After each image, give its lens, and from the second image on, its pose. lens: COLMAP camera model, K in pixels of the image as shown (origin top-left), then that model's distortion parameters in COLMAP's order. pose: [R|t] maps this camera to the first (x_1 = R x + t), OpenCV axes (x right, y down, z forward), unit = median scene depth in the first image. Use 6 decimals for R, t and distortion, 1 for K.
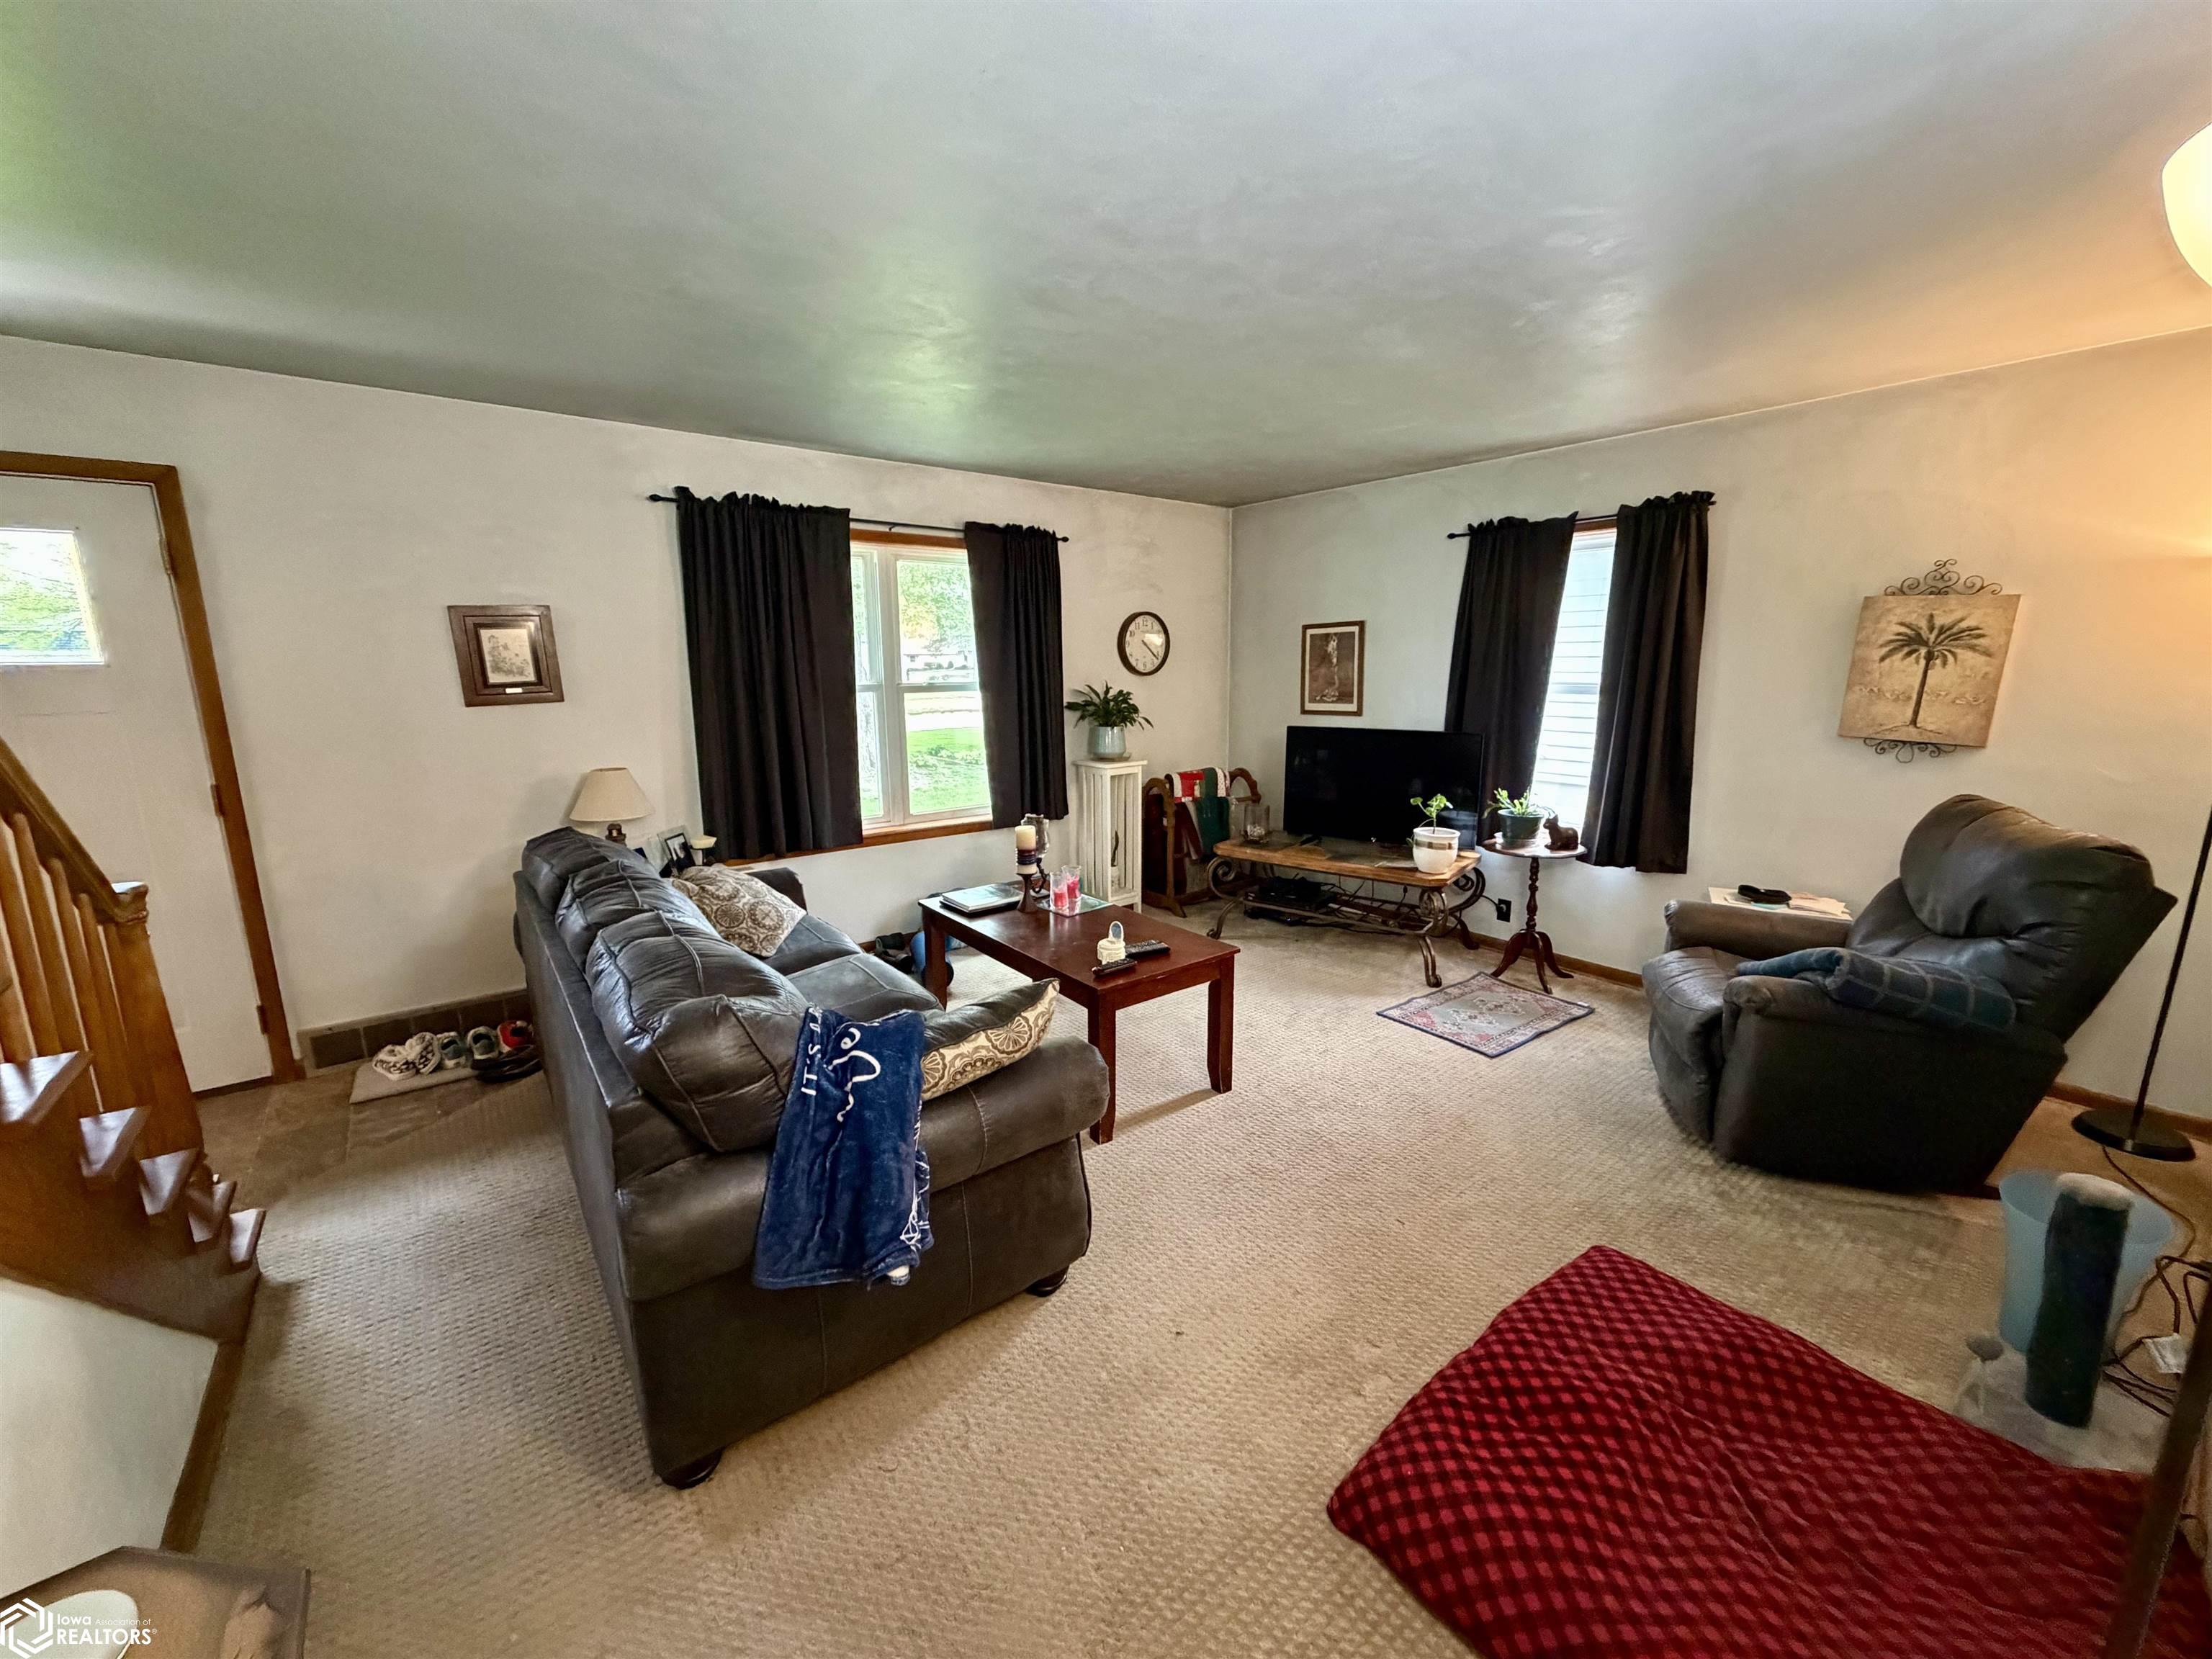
lens RADIAL K [[879.3, 0, 1097.4], [0, 879.3, 831.8], [0, 0, 1]] dist [-0.002255, 0.000230]
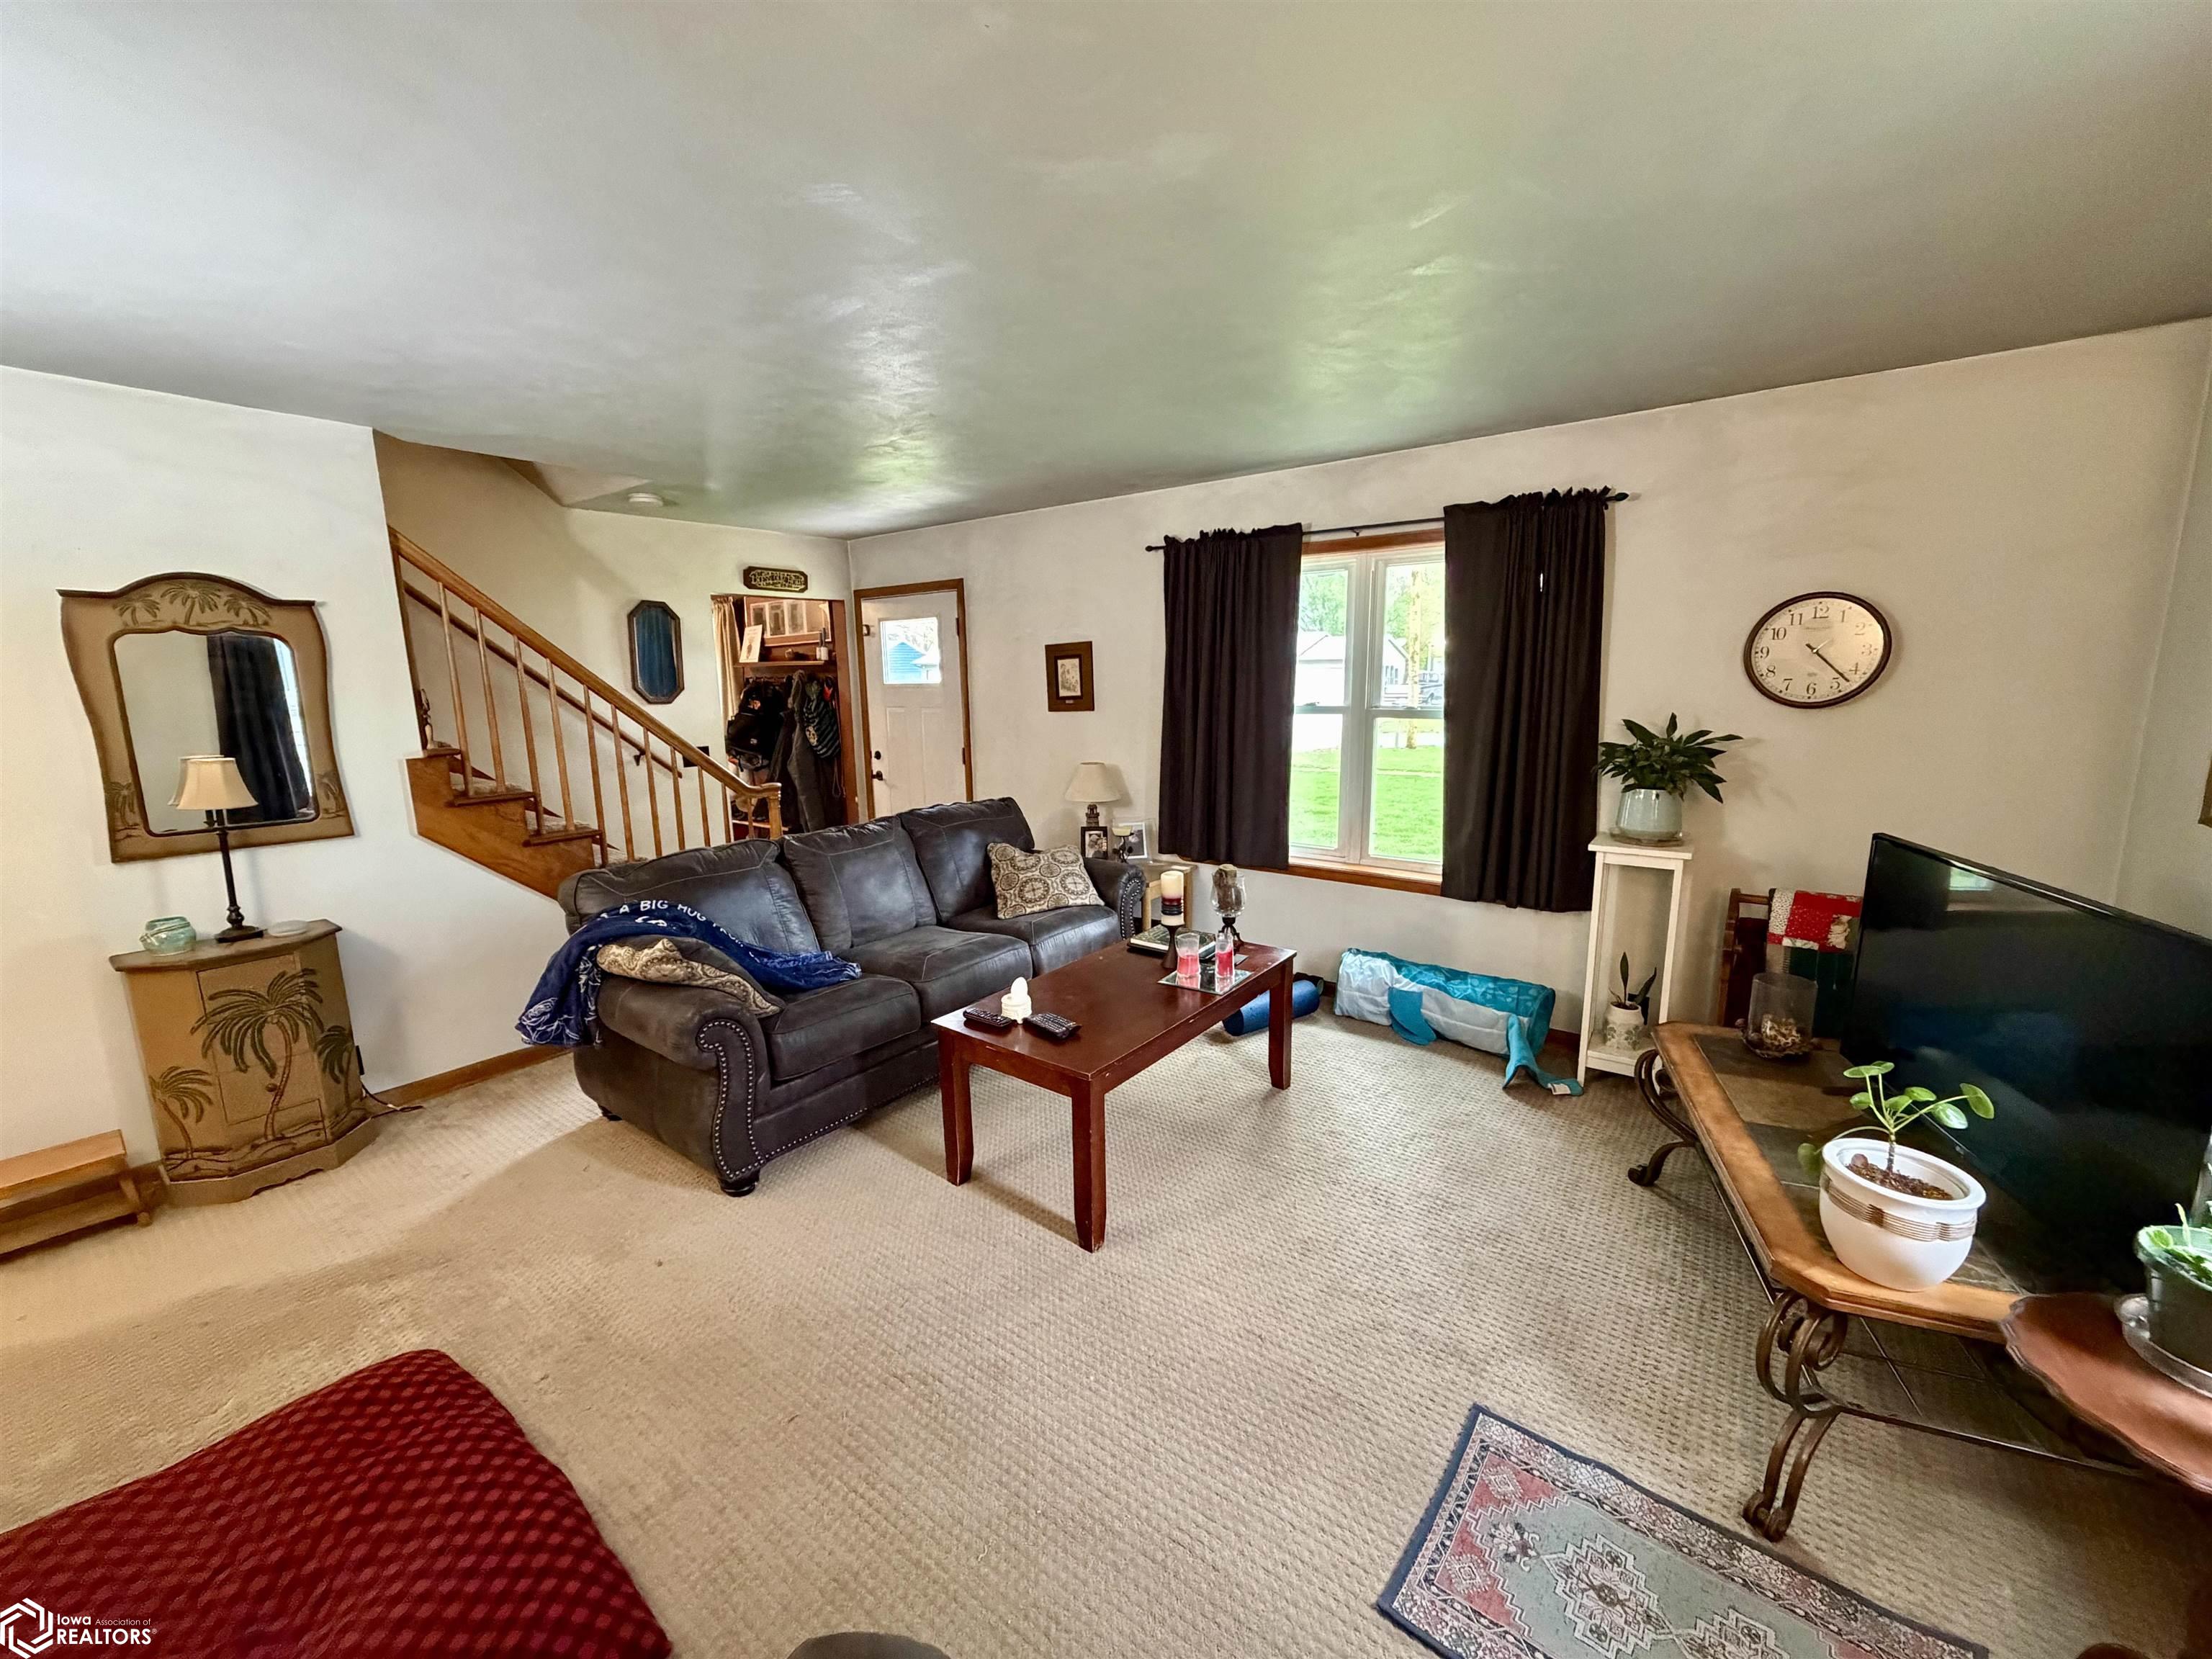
lens RADIAL K [[879.3, 0, 1099.1], [0, 879.3, 829.4], [0, 0, 1]] dist [-0.002255, 0.000230]
pose [[0.251968, 0.166069, -0.953380, 0.629504], [-0.179737, 0.976055, 0.122516, -0.119853], [0.950898, 0.140488, 0.275784, 0.574716]]
